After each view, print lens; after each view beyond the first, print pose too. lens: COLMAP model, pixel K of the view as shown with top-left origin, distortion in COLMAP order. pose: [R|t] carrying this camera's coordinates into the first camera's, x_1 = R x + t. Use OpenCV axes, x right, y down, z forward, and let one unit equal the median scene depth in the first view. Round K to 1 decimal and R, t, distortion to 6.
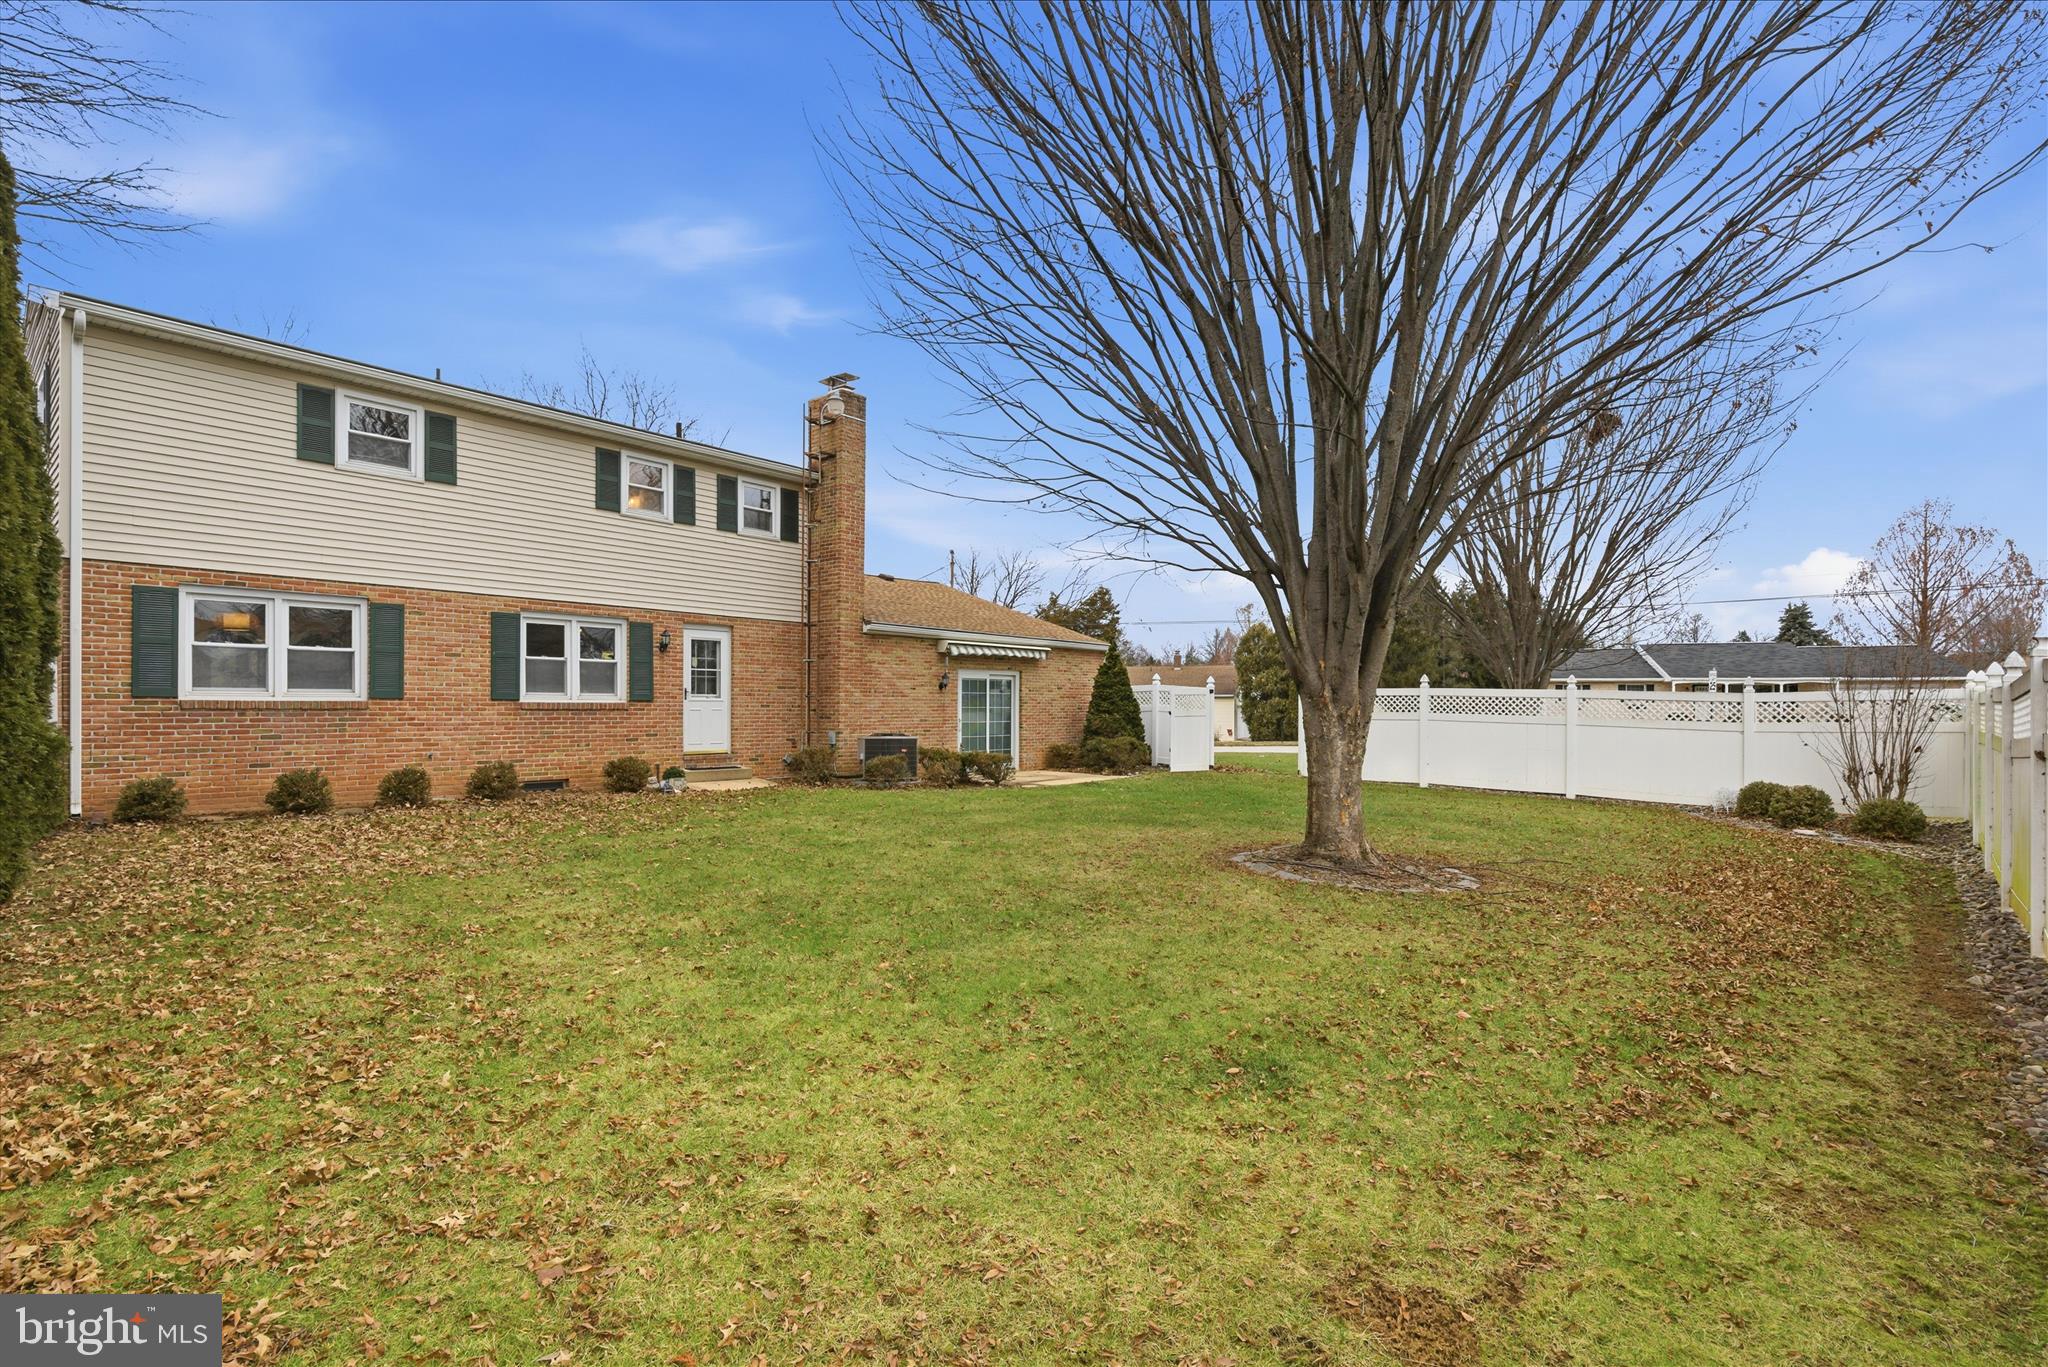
lens RADIAL K [[923.2, 0, 1031.1], [0, 923.2, 702.2], [0, 0, 1]] dist [0.000911, 0.000518]
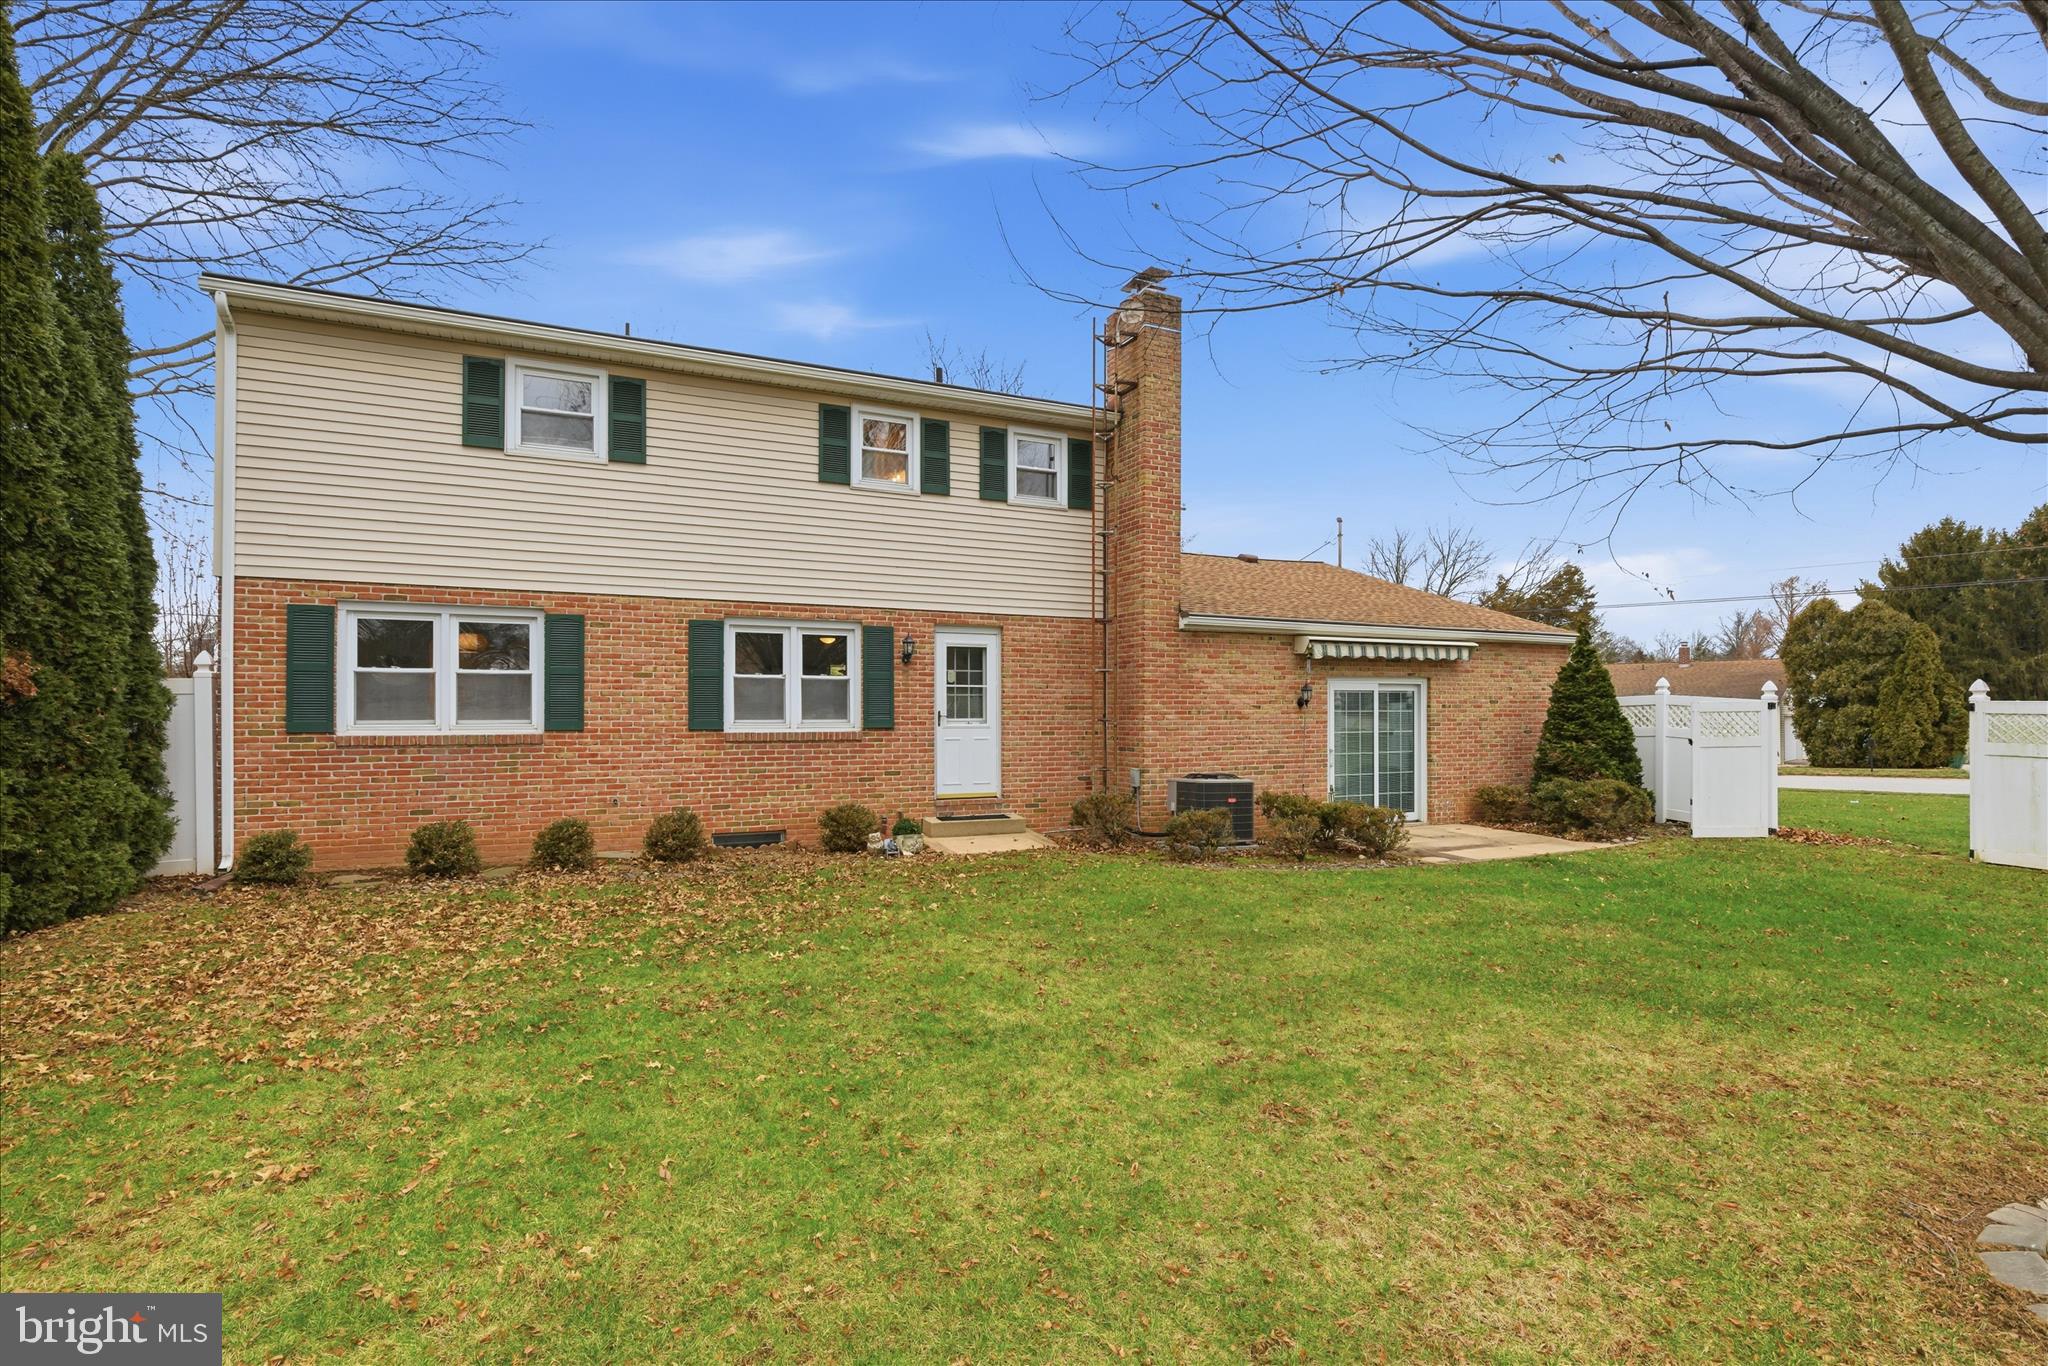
lens RADIAL K [[961.4, 0, 1039.0], [0, 961.4, 699.8], [0, 0, 1]] dist [-0.004079, -0.000092]
pose [[0.908932, -0.008287, -0.416862, 0.029030], [0.004912, 0.999946, -0.009170, -0.016129], [0.416916, 0.006287, 0.908923, 0.304448]]
